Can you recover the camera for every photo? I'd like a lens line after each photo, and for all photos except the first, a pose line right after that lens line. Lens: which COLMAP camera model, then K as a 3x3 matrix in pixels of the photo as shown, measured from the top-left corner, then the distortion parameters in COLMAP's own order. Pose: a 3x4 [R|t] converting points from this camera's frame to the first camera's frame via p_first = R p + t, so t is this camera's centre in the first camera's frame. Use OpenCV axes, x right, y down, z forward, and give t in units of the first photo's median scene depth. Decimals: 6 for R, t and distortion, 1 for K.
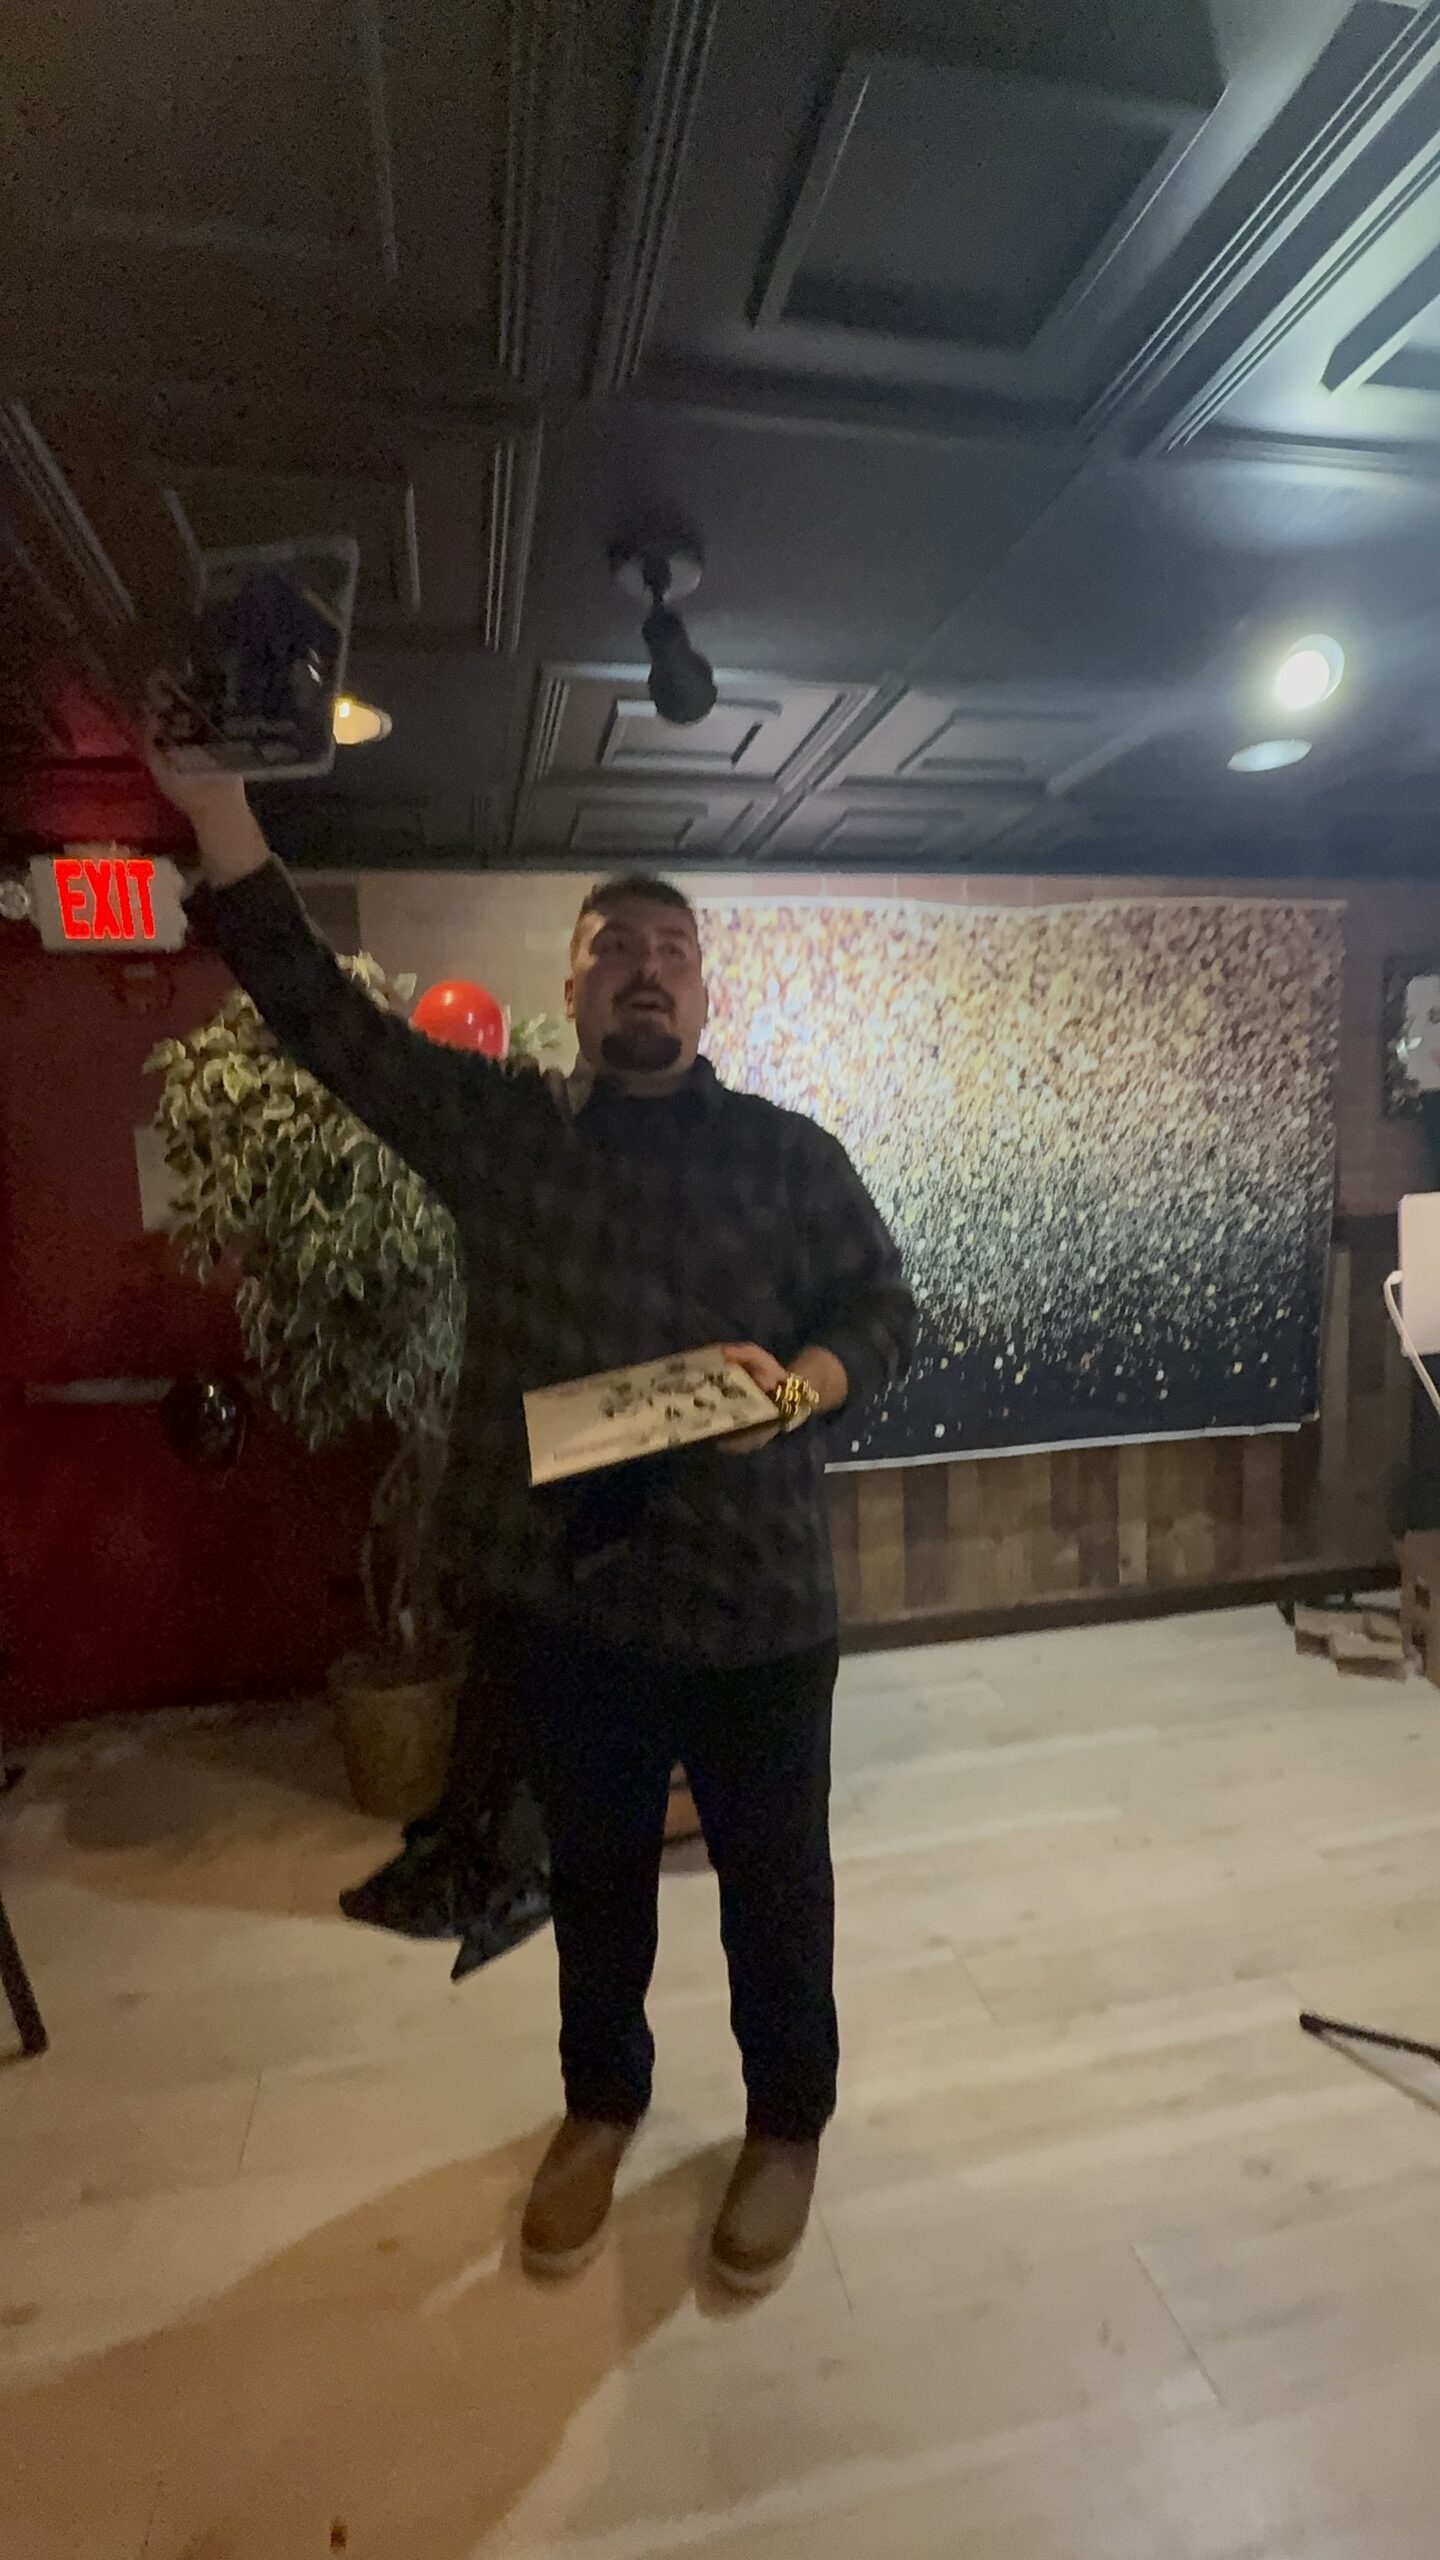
lens RADIAL K [[1155.5, 0, 726.6], [0, 1155.5, 1270.9], [0, 0, 1]] dist [-0.007867, 0.003192]
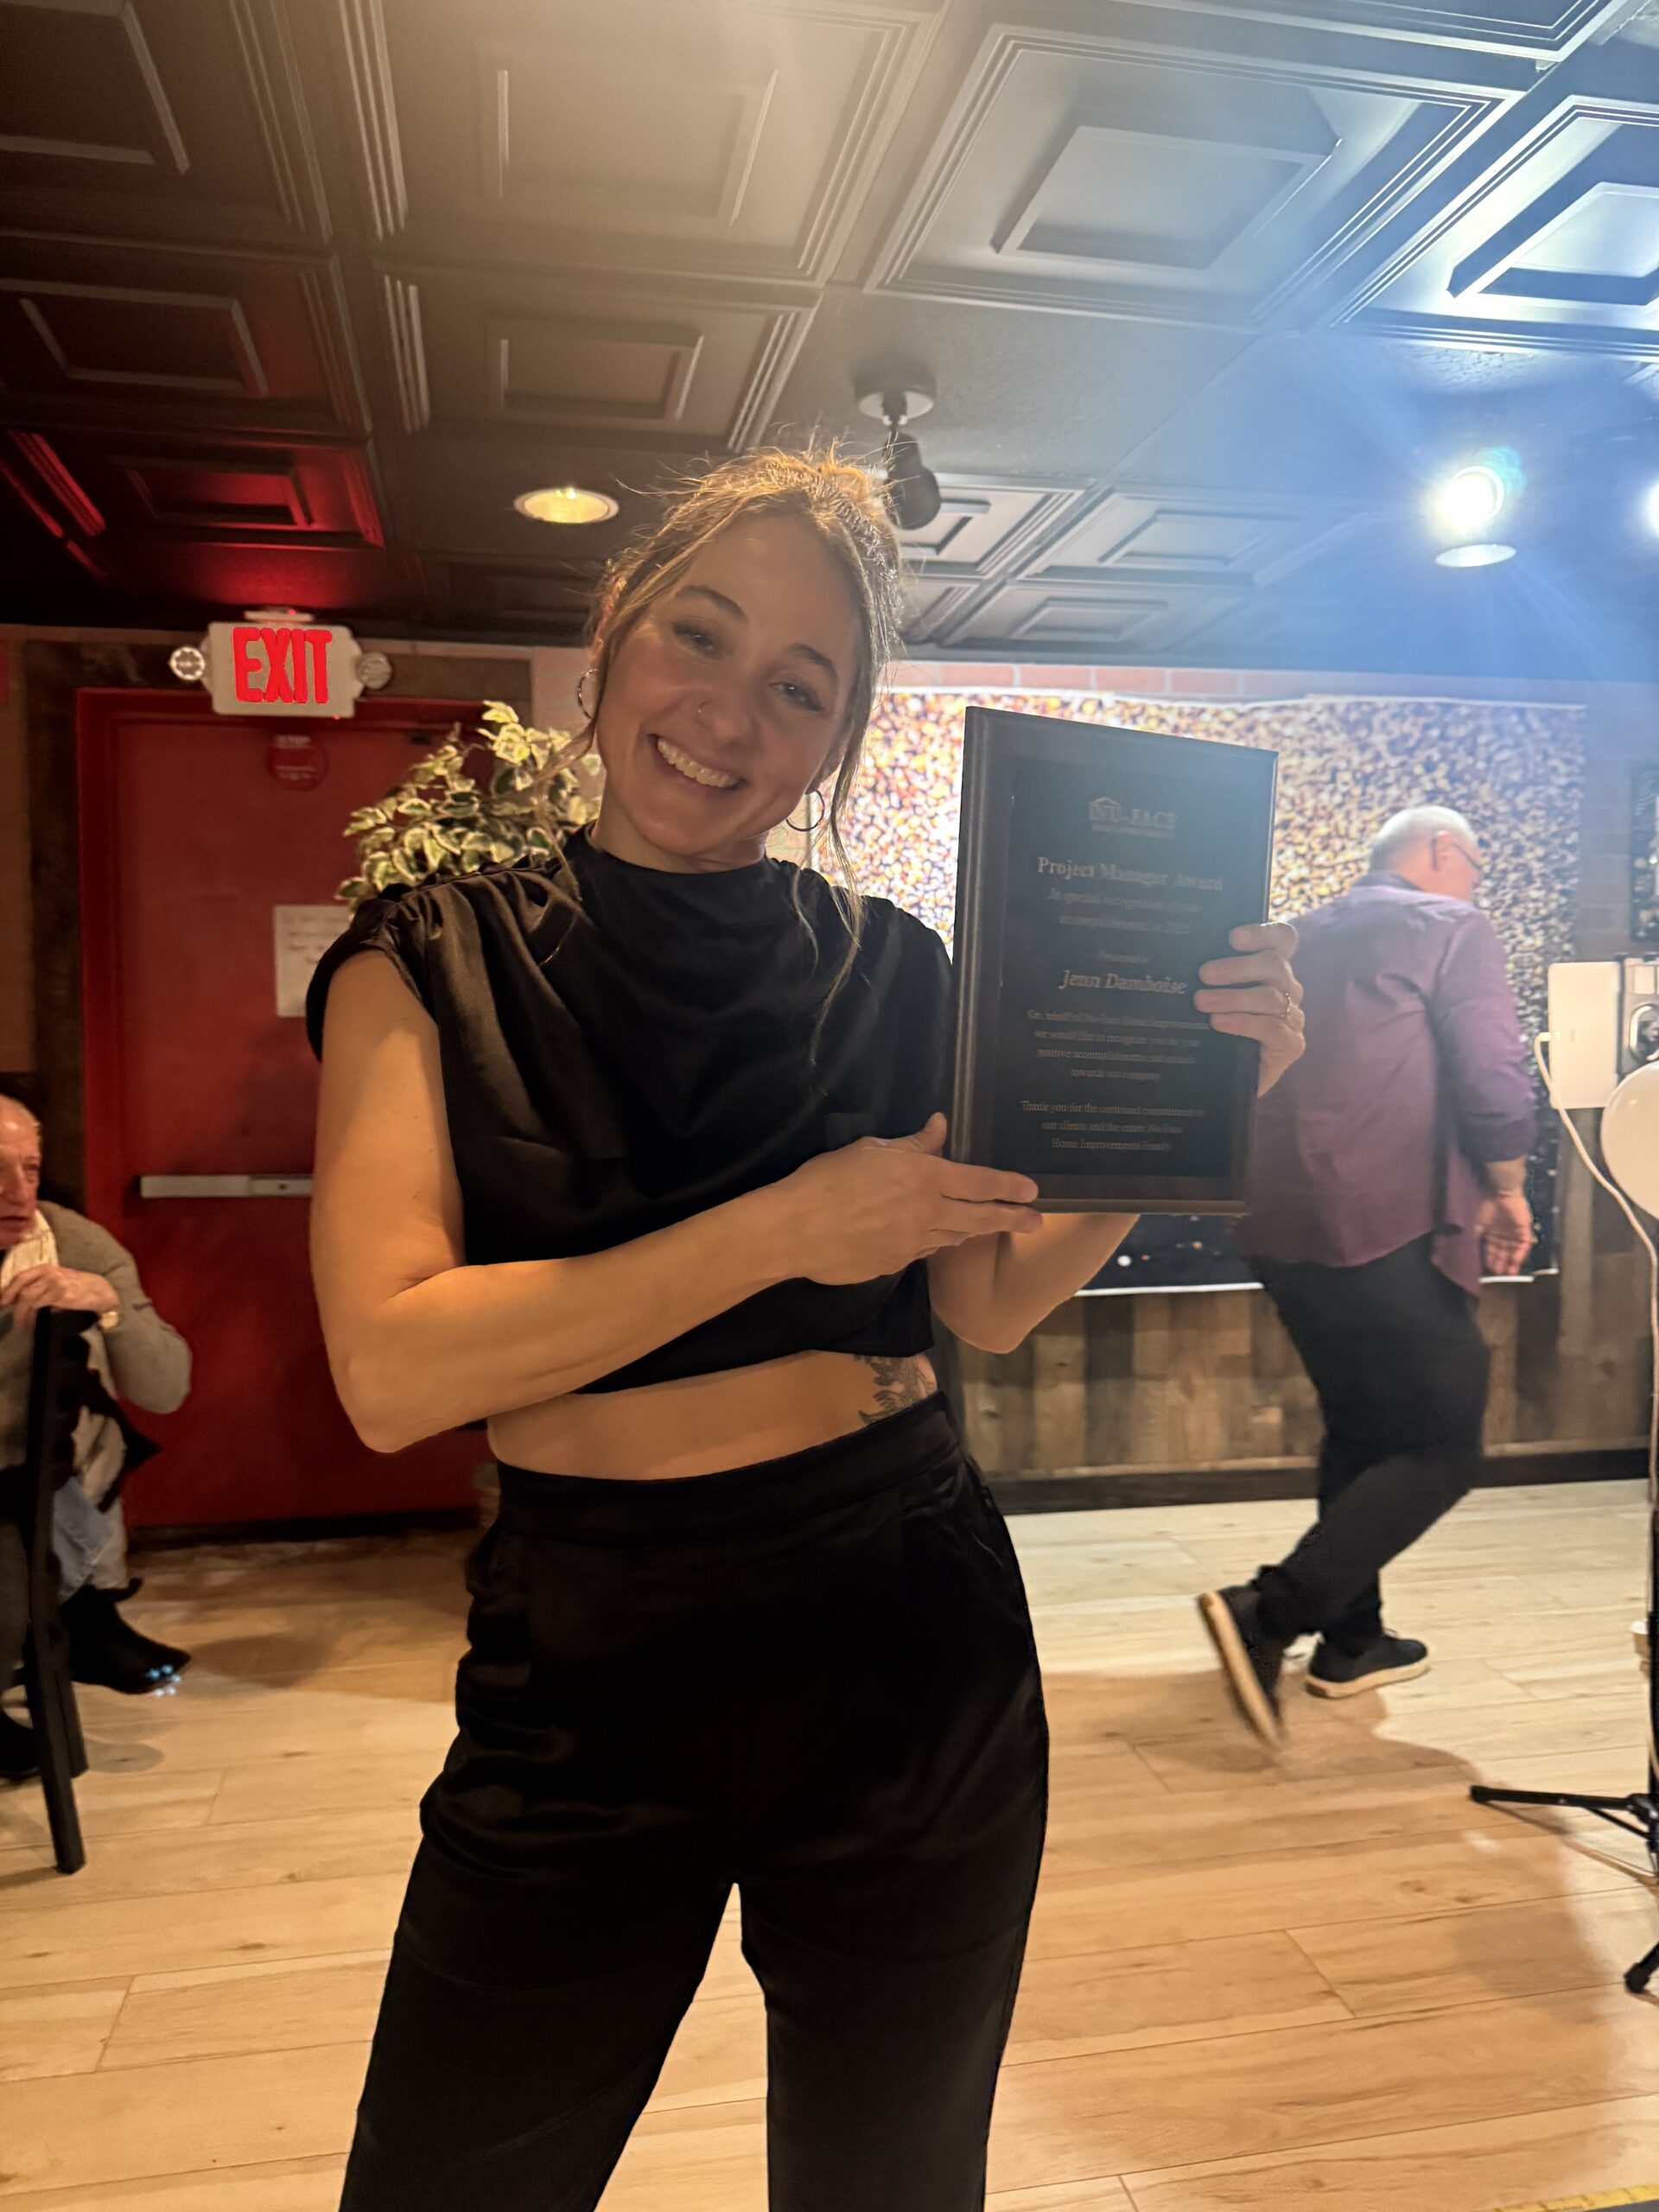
lens RADIAL K [[1561.7, 0, 817.9], [0, 1561.7, 1101.4], [0, 0, 1]] dist [0.035638, -0.052119]
pose [[0.999246, 0.032593, -0.021089, -0.039615], [-0.033635, 0.998127, -0.051101, 0.084450], [0.019384, 0.051771, 0.998471, -0.258149]]
